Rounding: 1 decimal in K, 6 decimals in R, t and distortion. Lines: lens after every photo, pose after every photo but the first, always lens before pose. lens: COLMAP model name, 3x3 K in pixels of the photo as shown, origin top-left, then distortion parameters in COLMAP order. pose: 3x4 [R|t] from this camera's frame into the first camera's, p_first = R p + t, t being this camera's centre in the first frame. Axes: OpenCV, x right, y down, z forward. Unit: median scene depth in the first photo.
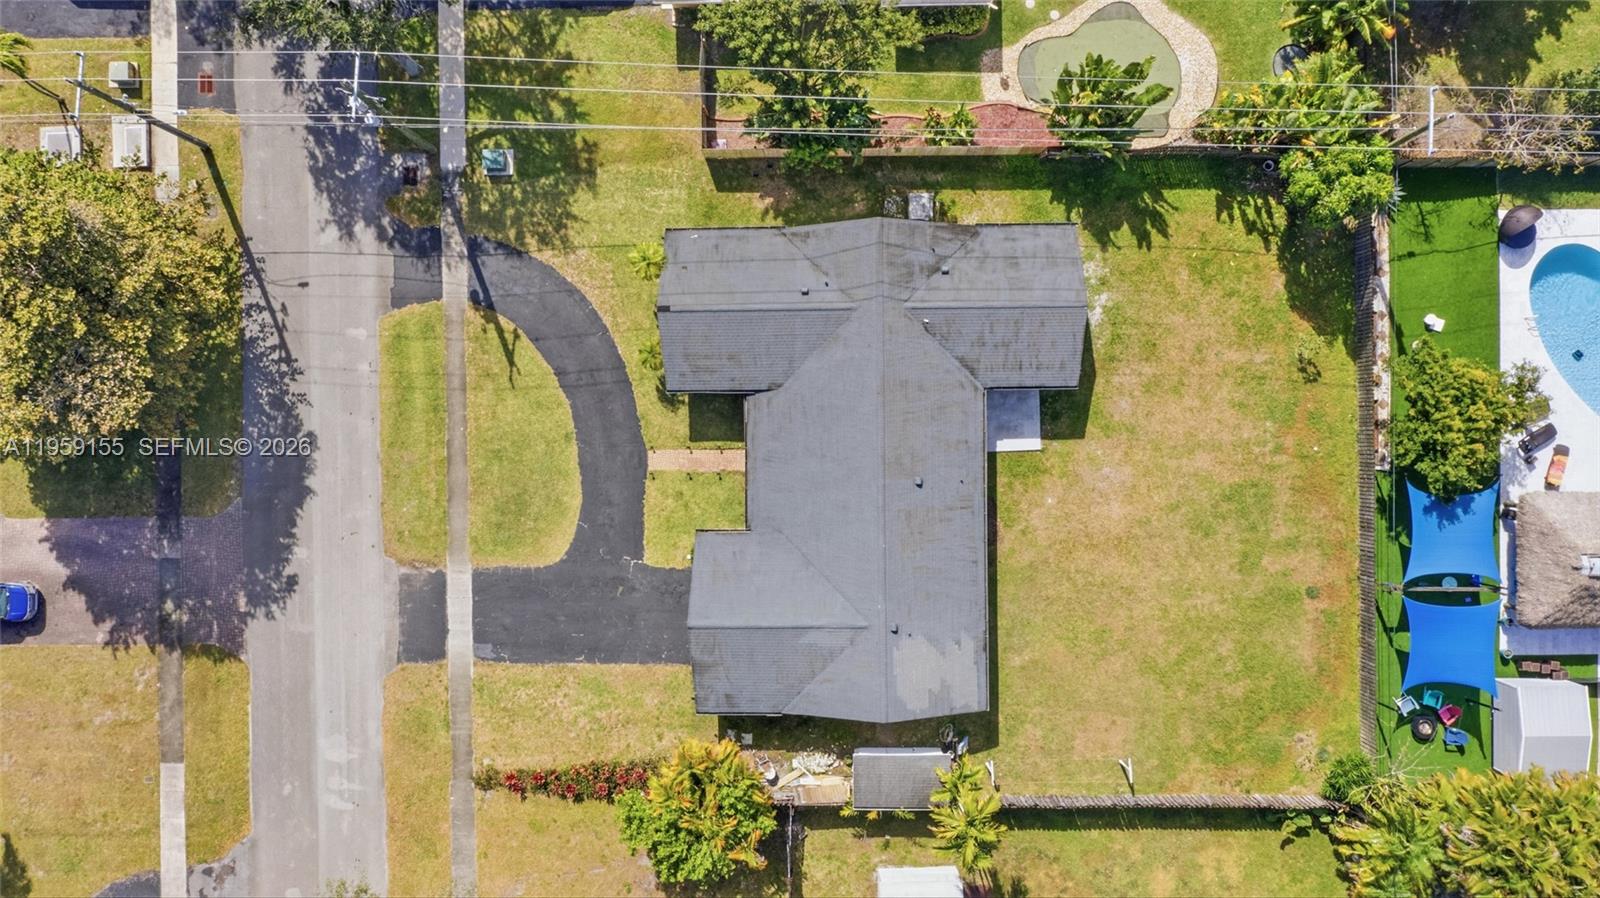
lens RADIAL K [[1254.4, 0, 800.0], [0, 1254.4, 449.0], [0, 0, 1]] dist [-0.008891, -0.005501]
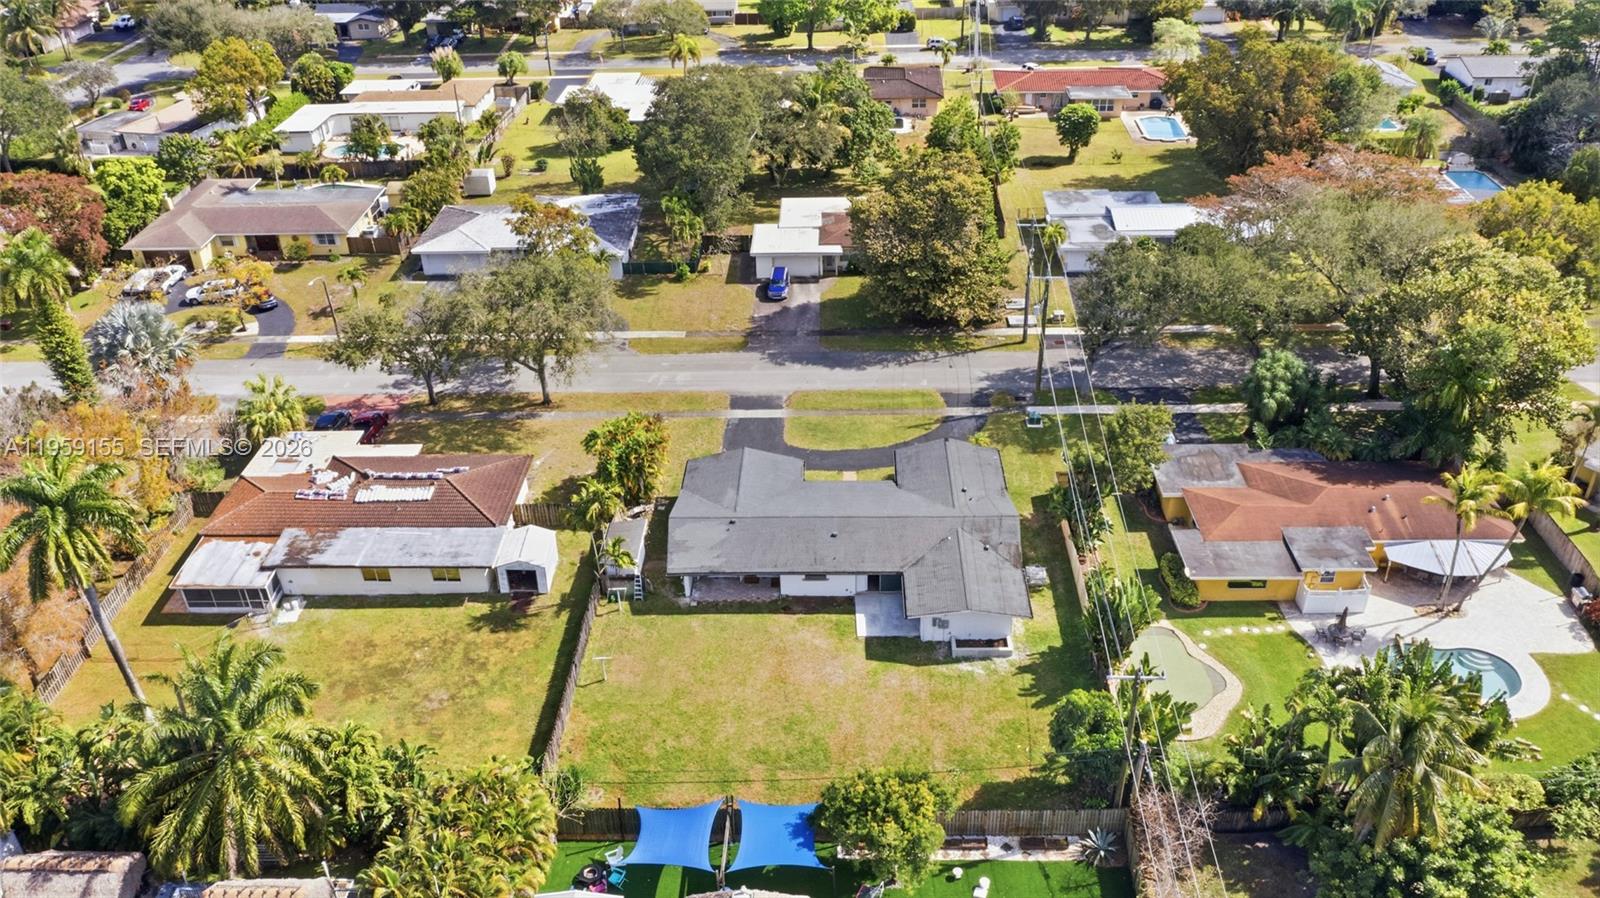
lens RADIAL K [[1254.7, 0, 793.4], [0, 1254.7, 450.5], [0, 0, 1]] dist [-0.006610, 0.004663]
pose [[-0.040791, 0.549898, -0.834235, 1.144772], [-0.998732, 0.002220, 0.050297, 0.000381], [0.029510, 0.835229, 0.549110, 0.131902]]
